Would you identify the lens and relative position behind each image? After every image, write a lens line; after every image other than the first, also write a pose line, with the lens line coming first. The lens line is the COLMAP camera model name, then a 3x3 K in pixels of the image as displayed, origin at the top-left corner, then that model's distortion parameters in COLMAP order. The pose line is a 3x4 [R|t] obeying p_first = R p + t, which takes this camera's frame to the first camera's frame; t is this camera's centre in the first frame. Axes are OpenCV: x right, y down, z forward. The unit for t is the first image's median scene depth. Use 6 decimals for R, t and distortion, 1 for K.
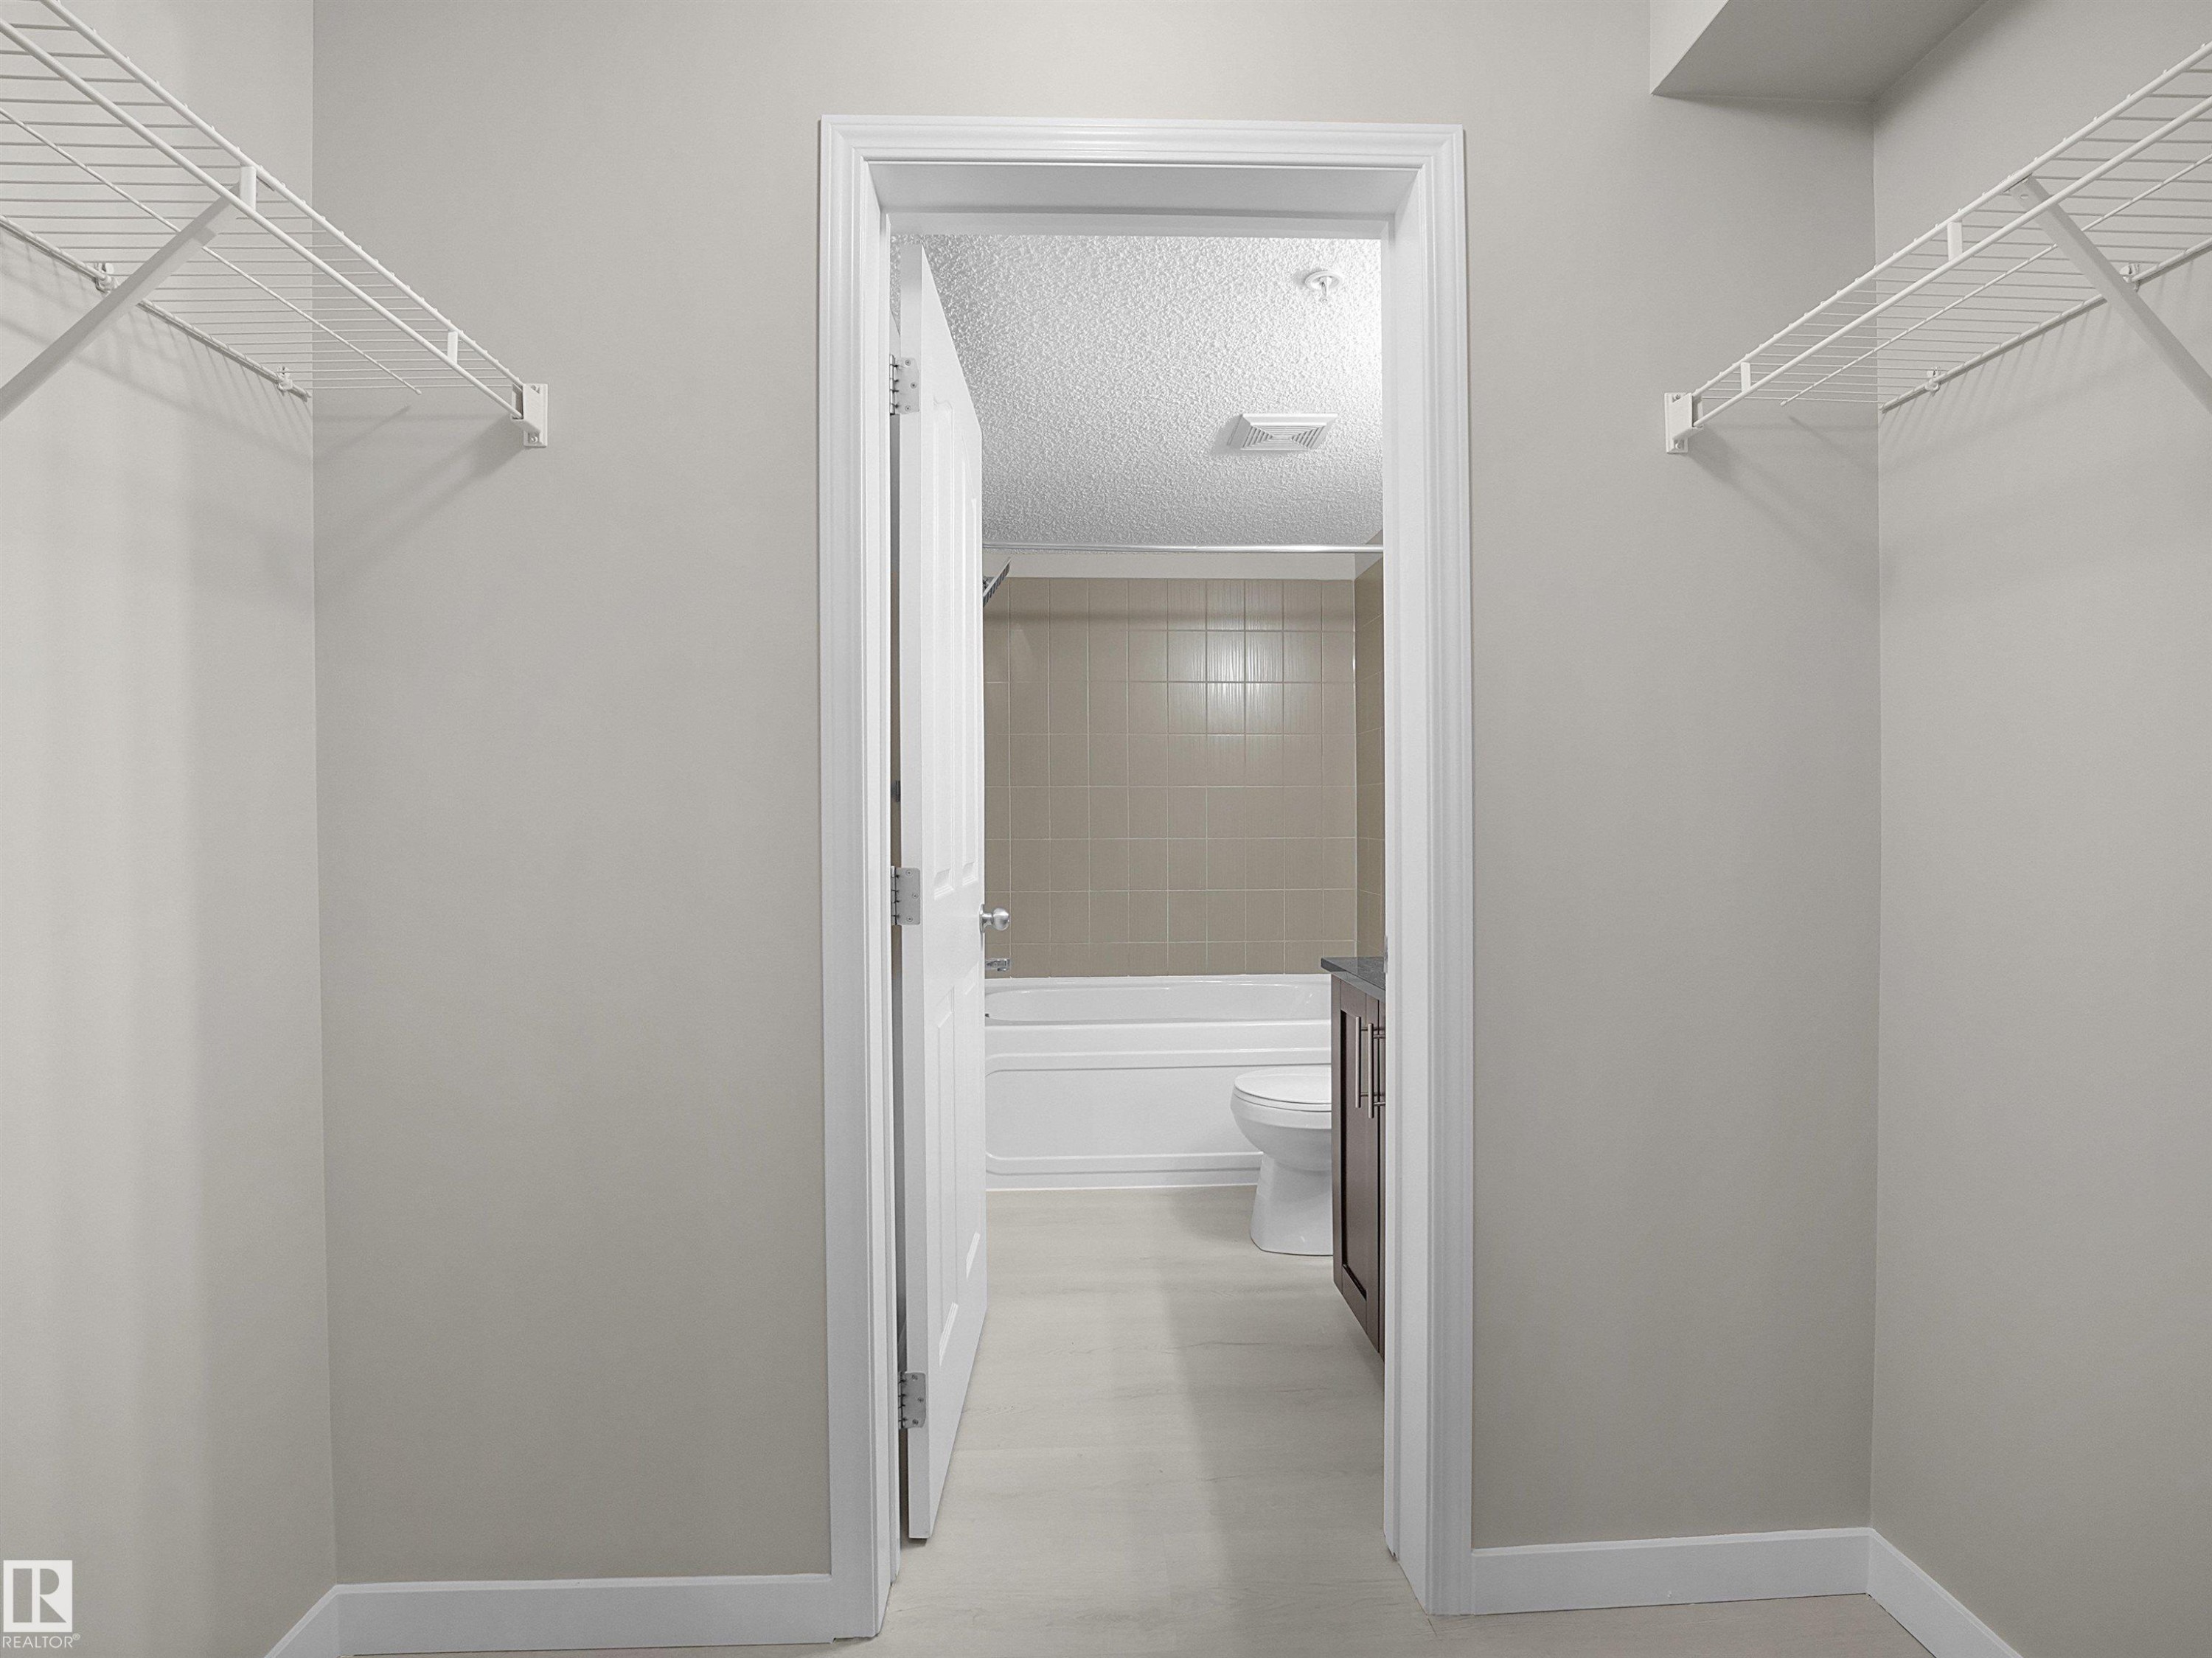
lens RADIAL K [[990.2, 0, 1092.3], [0, 990.2, 834.1], [0, 0, 1]] dist [-0.022027, 0.000924]
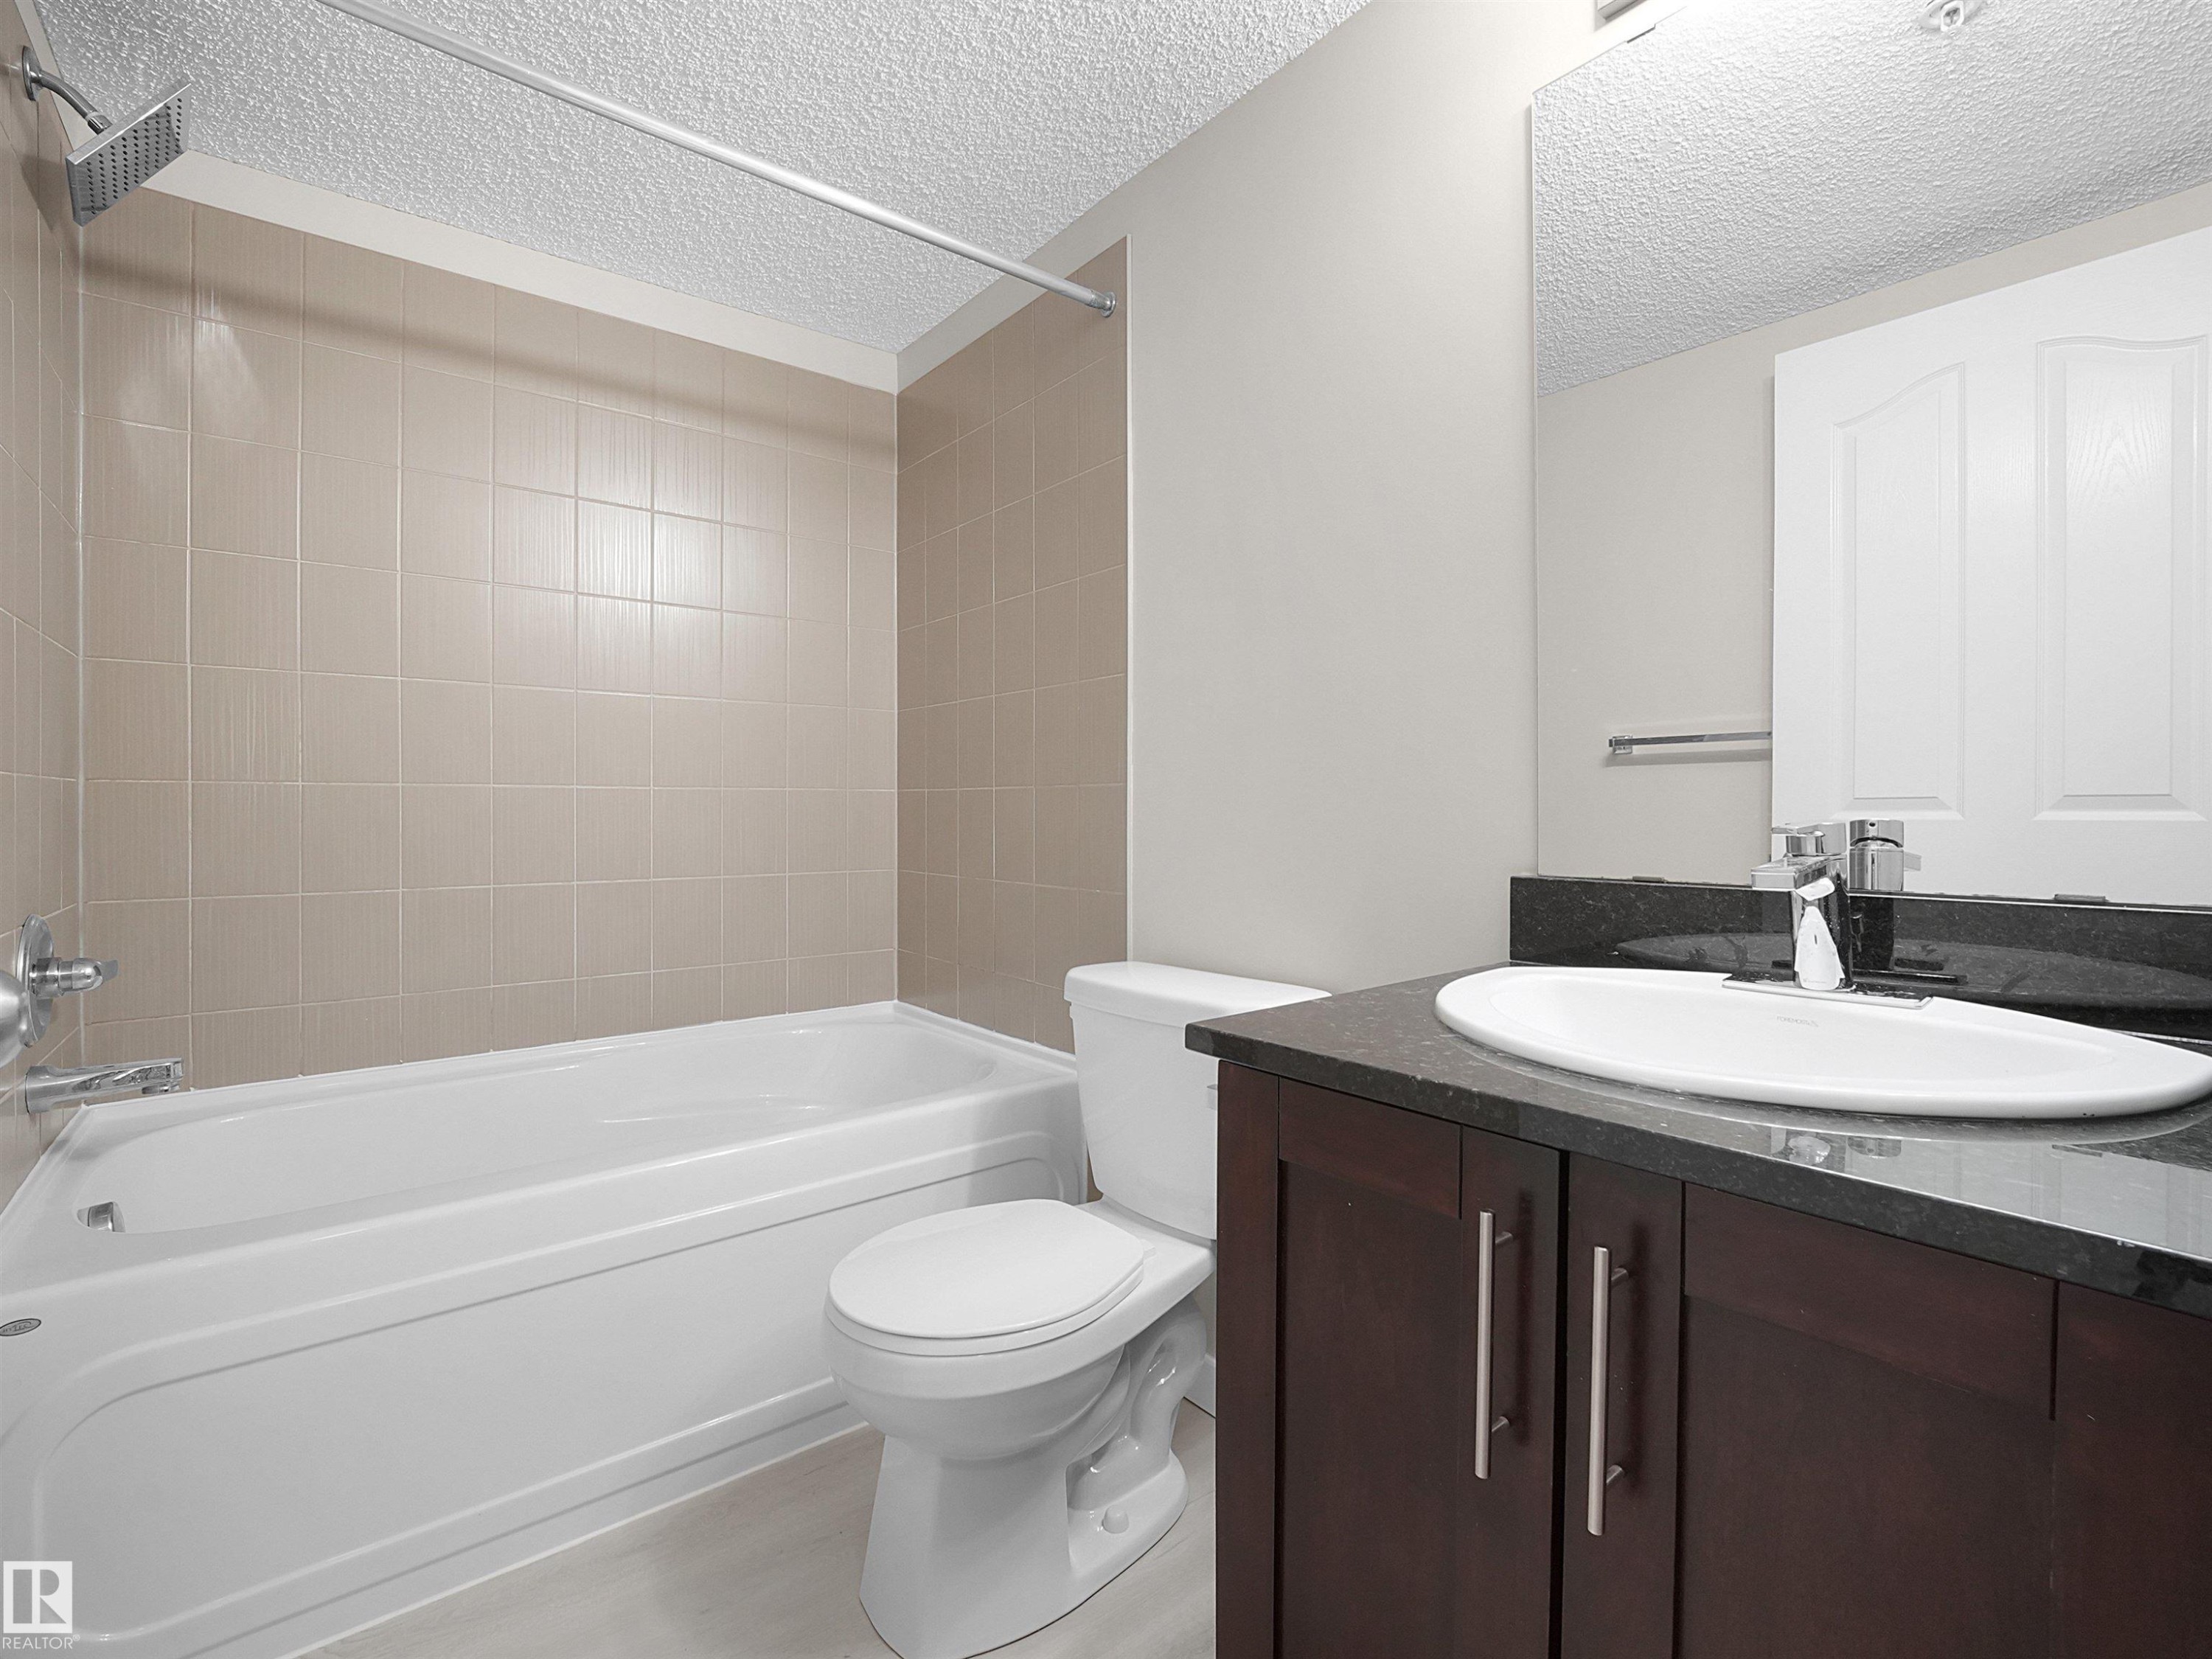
lens RADIAL K [[990.3, 0, 1092.3], [0, 990.3, 834.6], [0, 0, 1]] dist [-0.022027, 0.000924]
pose [[0.797307, 0.003397, 0.603564, -0.027195], [-0.004369, 0.999990, 0.000143, 0.037539], [-0.603558, -0.002751, 0.797314, 0.517711]]
